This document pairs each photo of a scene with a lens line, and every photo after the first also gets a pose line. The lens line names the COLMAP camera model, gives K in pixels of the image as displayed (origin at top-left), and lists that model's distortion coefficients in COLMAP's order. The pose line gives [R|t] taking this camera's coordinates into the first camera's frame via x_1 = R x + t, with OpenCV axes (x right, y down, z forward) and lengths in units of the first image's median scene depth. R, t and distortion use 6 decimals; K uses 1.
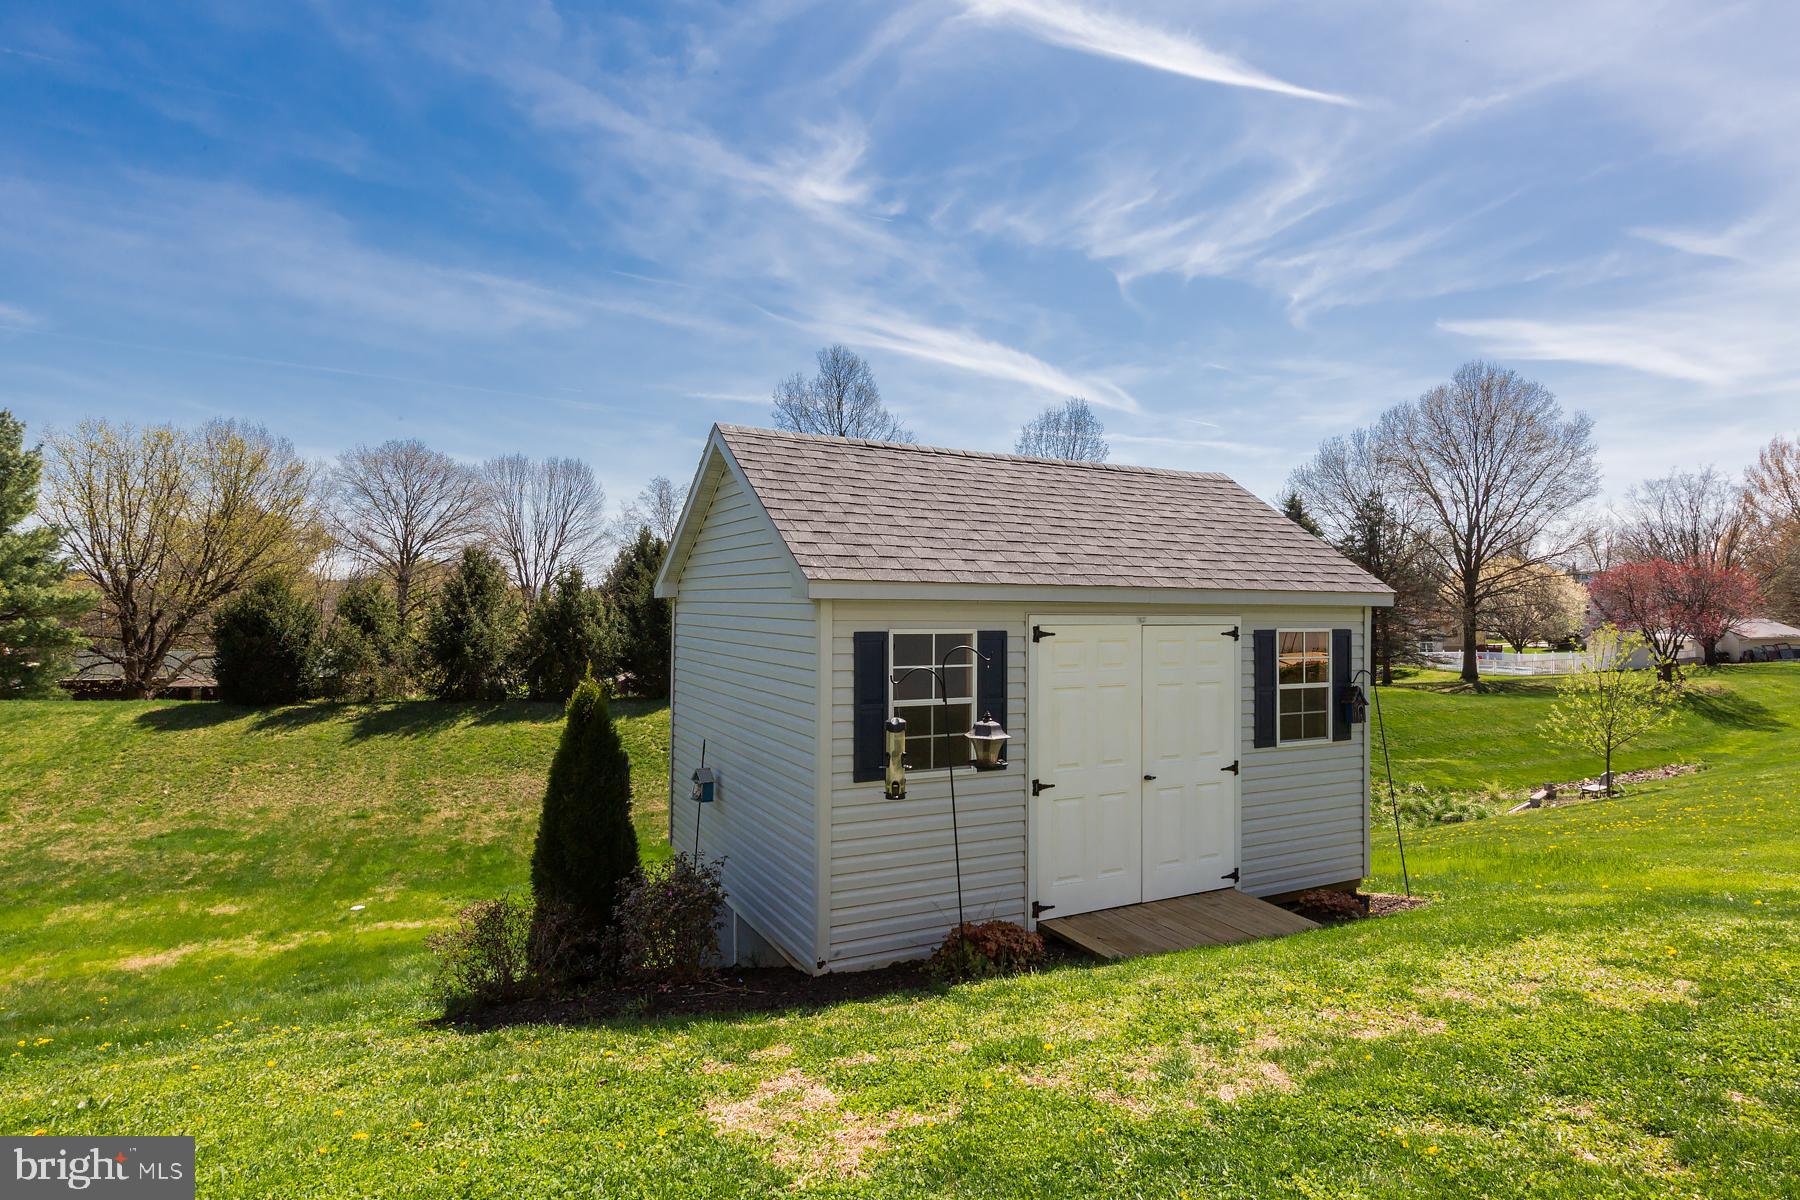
lens RADIAL K [[963.8, 0, 922.2], [0, 963.8, 595.6], [0, 0, 1]] dist [0.004344, -0.002960]
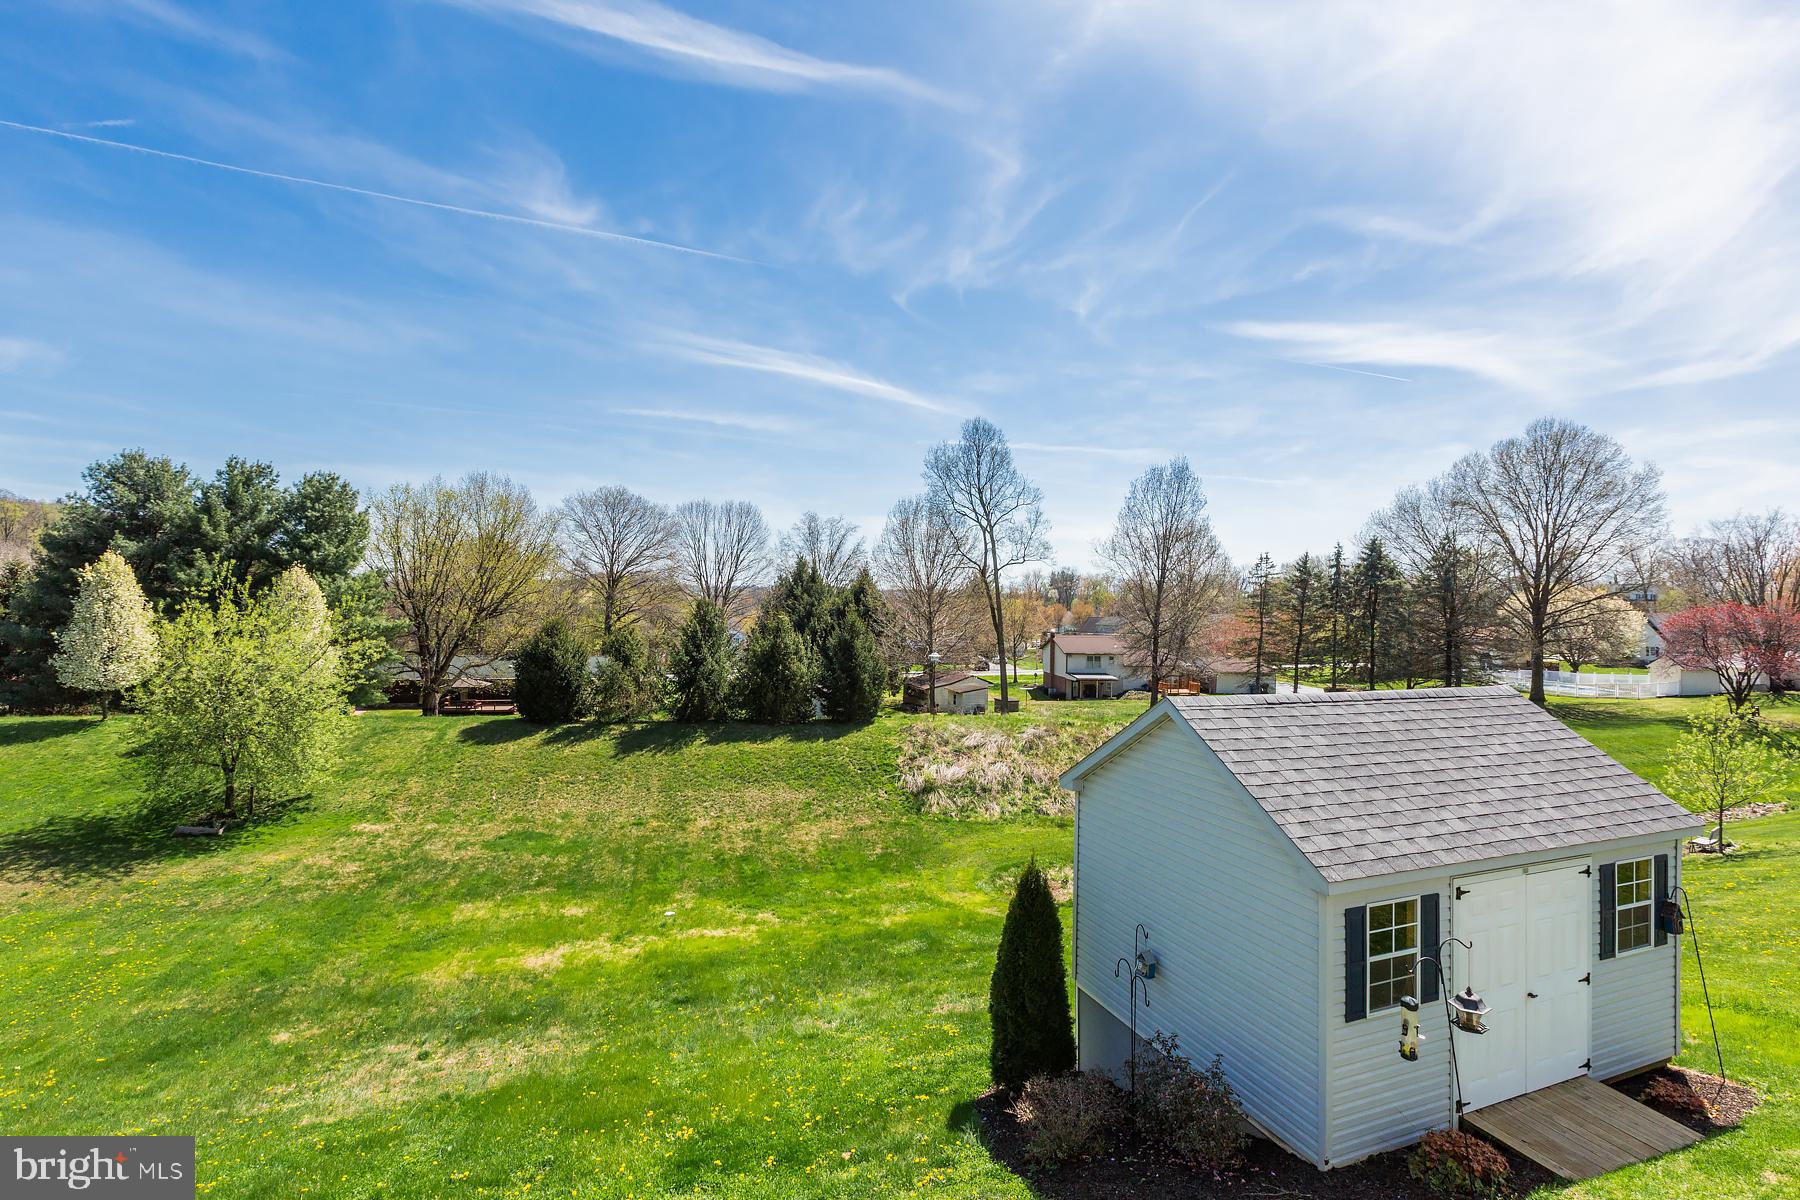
lens RADIAL K [[820.1, 0, 913.8], [0, 820.1, 593.2], [0, 0, 1]] dist [0.000806, -0.000337]
pose [[0.994156, 0.006931, -0.107731, -0.090418], [-0.007006, 0.999975, -0.000319, -0.065612], [0.107726, 0.001072, 0.994180, -0.032682]]
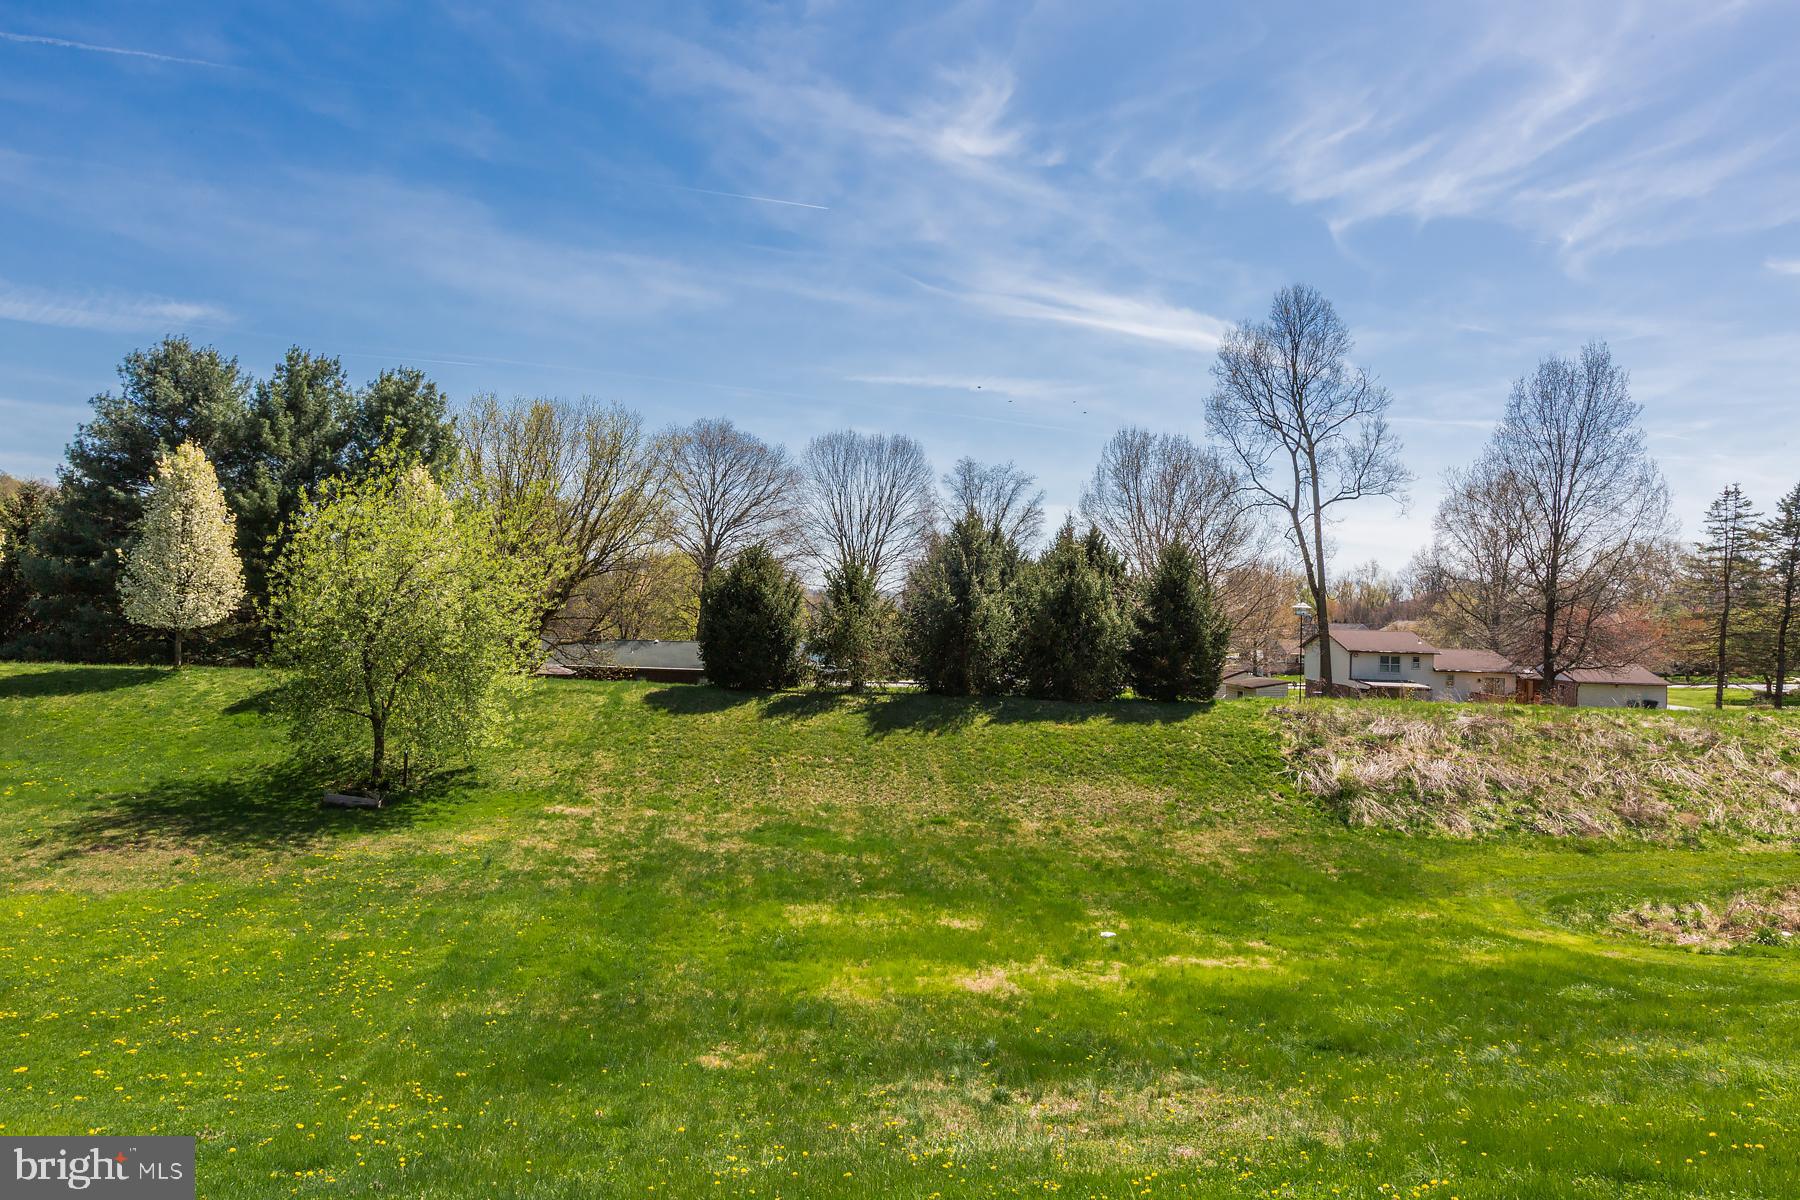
lens RADIAL K [[1091.3, 0, 906.7], [0, 1091.3, 587.2], [0, 0, 1]] dist [-0.003053, 0.000280]
pose [[0.977834, 0.016235, -0.208752, -0.349488], [-0.019244, 0.999738, -0.012393, 0.028062], [0.208497, 0.016136, 0.977890, 0.034868]]
